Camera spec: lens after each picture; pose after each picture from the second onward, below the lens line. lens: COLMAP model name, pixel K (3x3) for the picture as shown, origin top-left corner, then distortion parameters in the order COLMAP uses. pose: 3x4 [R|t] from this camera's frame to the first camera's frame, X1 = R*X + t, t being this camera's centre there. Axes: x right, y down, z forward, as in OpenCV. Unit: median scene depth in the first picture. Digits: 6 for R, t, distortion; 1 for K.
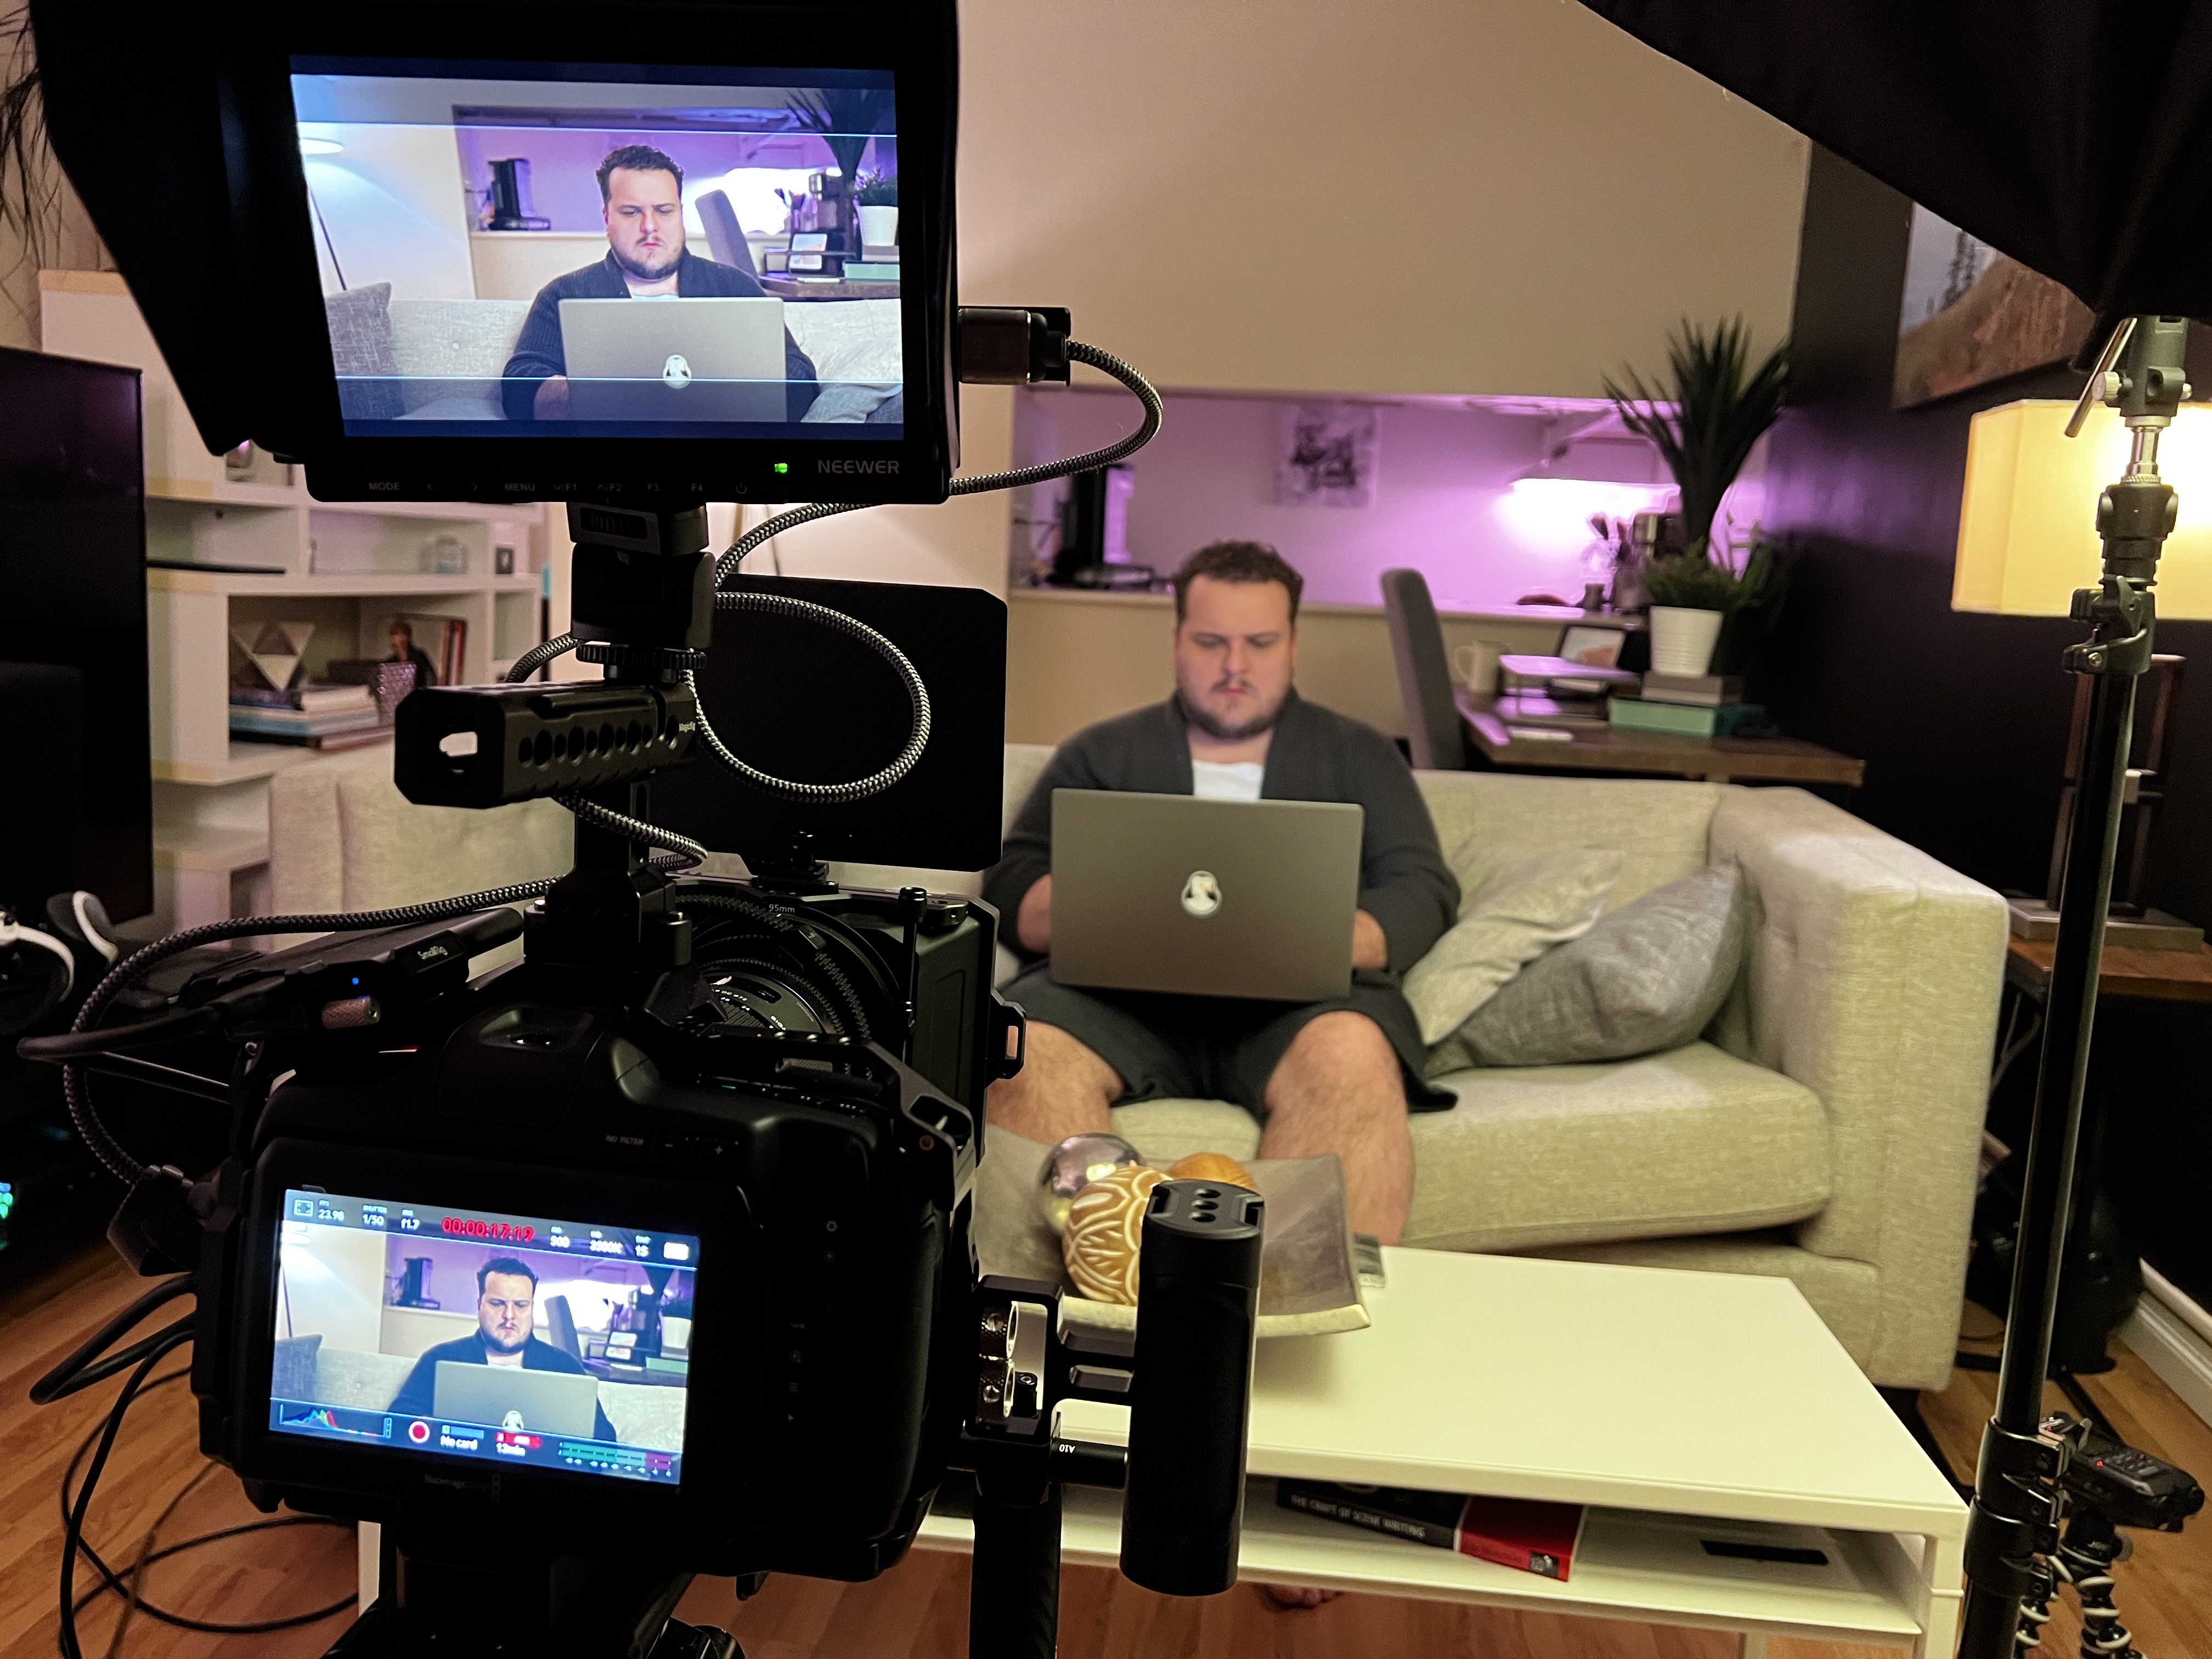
lens RADIAL K [[1676.2, 0, 1106.0], [0, 1676.2, 829.5], [0, 0, 1]] dist [0.078179, -0.174021]
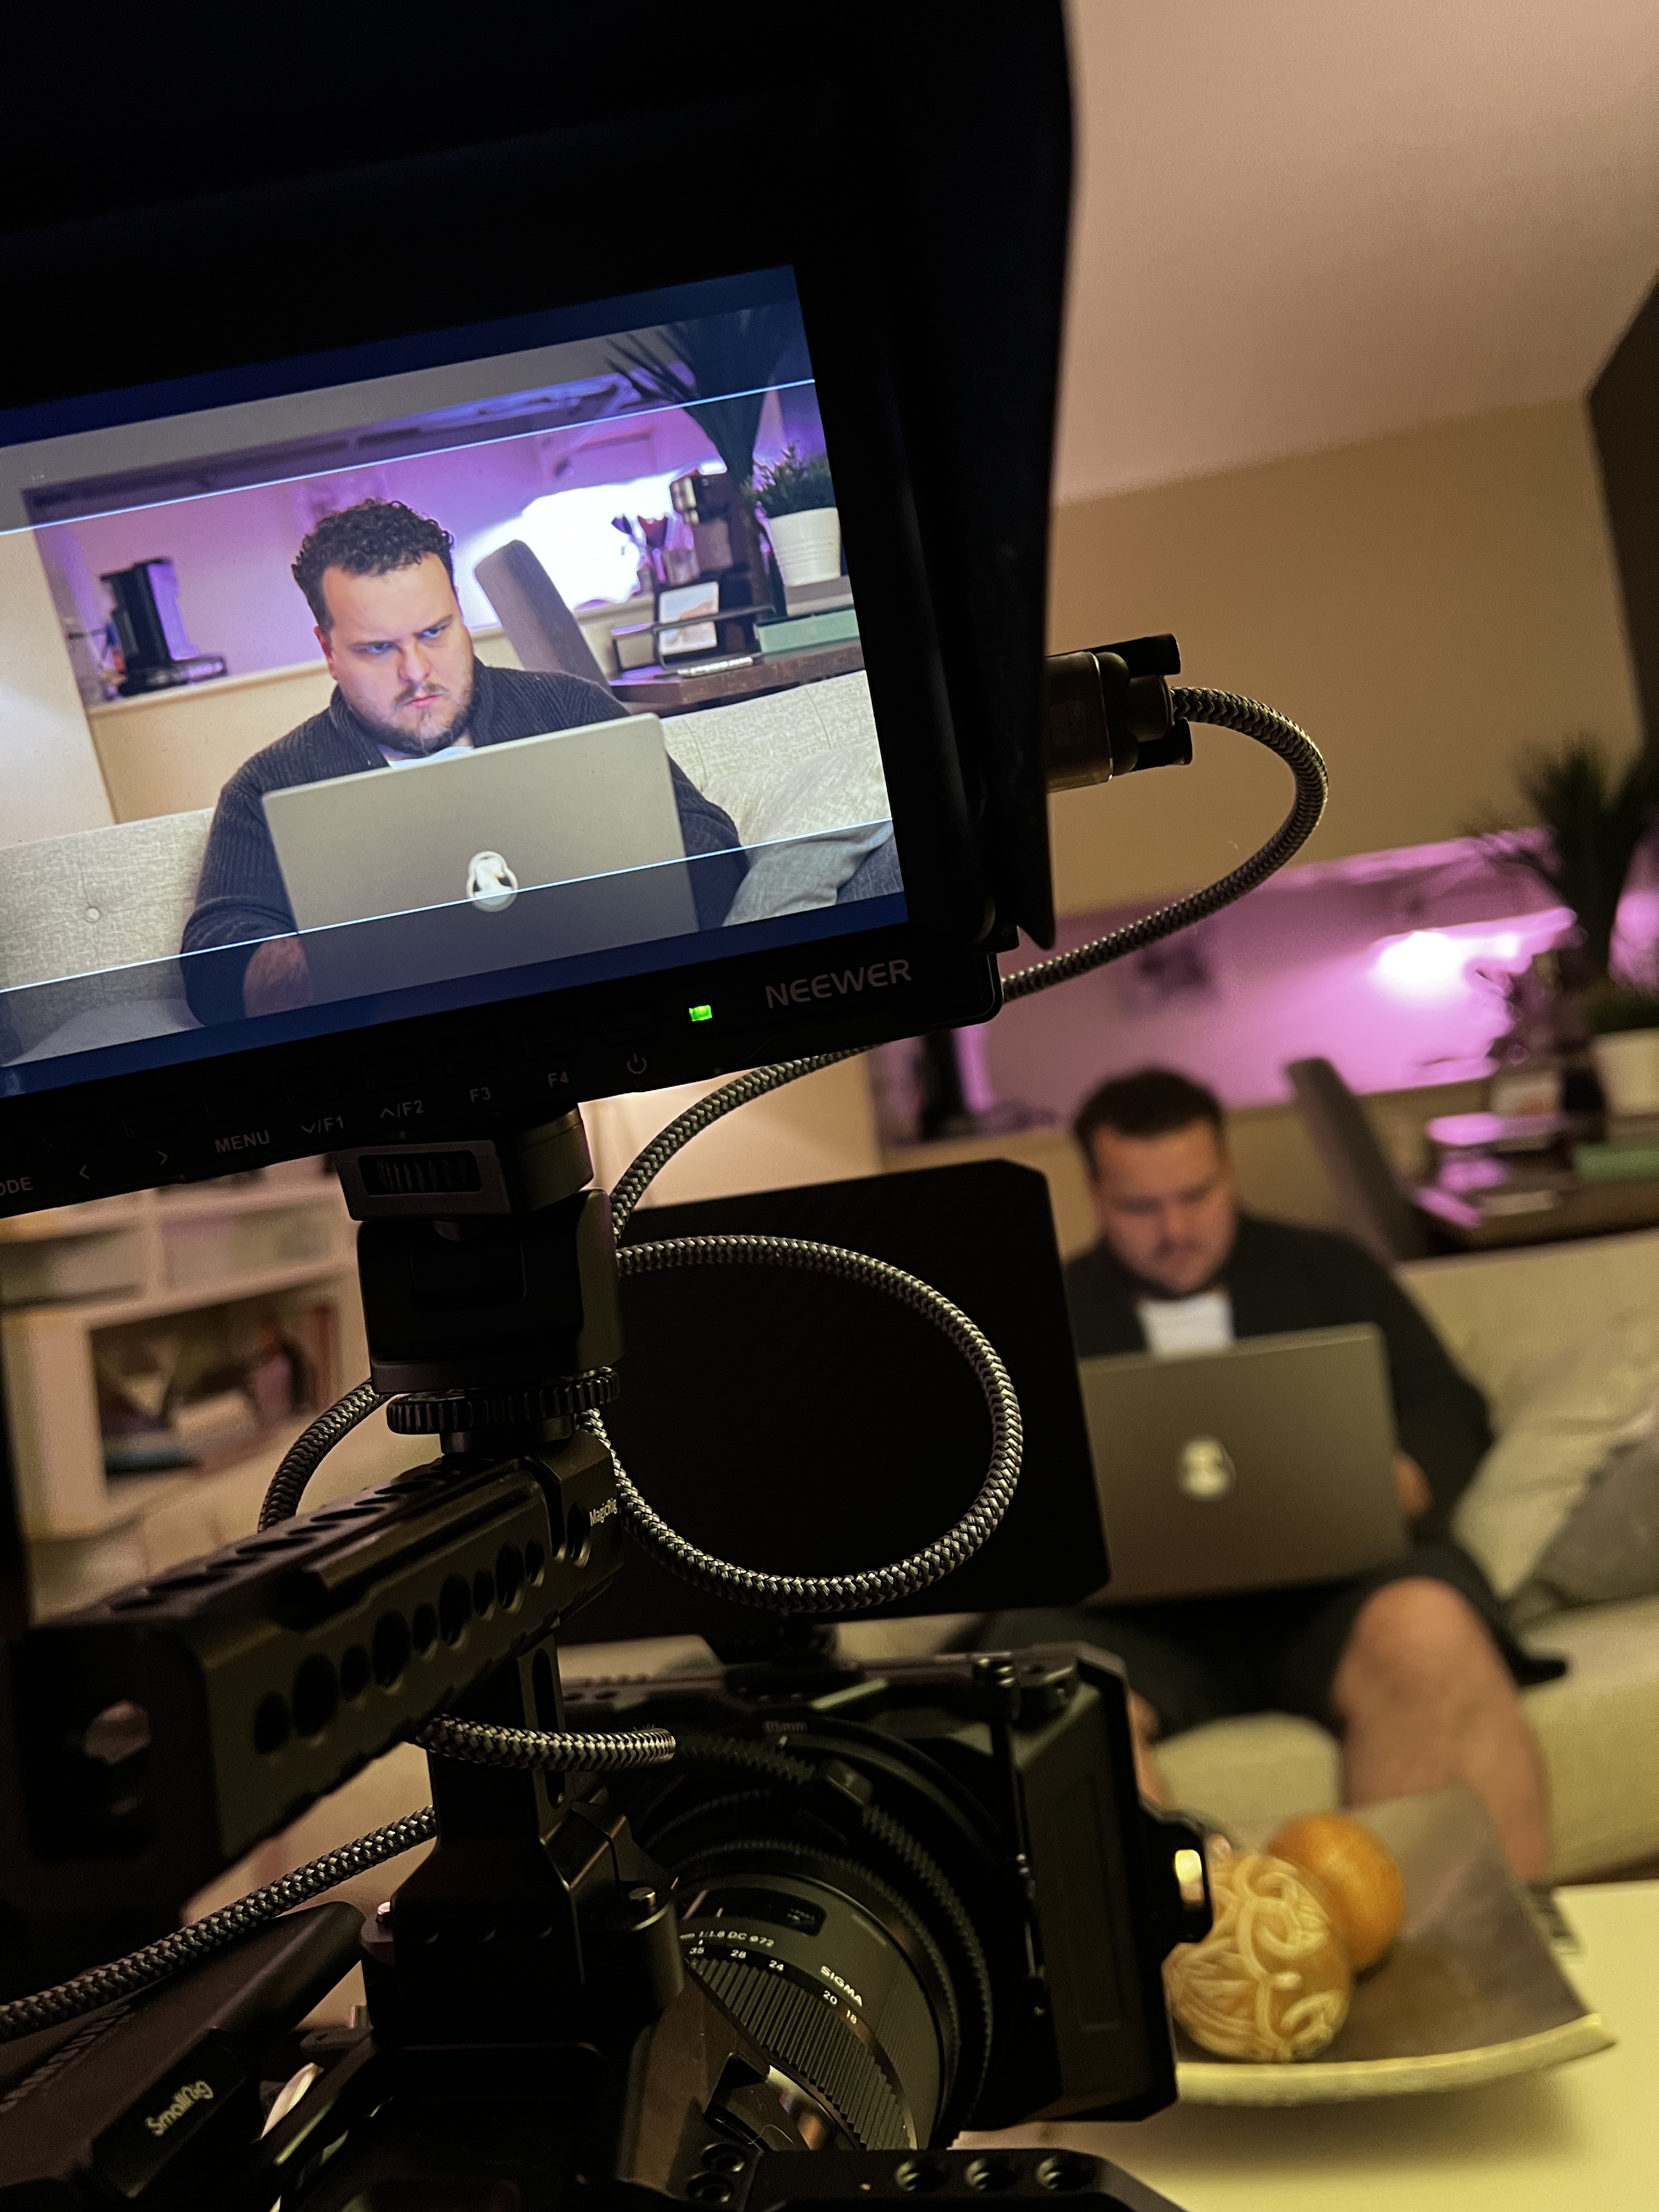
lens RADIAL K [[1676.2, 0, 829.5], [0, 1676.2, 1106.0], [0, 0, 1]] dist [0.078179, -0.174021]
pose [[0.978376, -0.195241, -0.068281, -0.122499], [0.180916, 0.967800, -0.175020, -0.084606], [0.100253, 0.158882, 0.982194, 0.483530]]
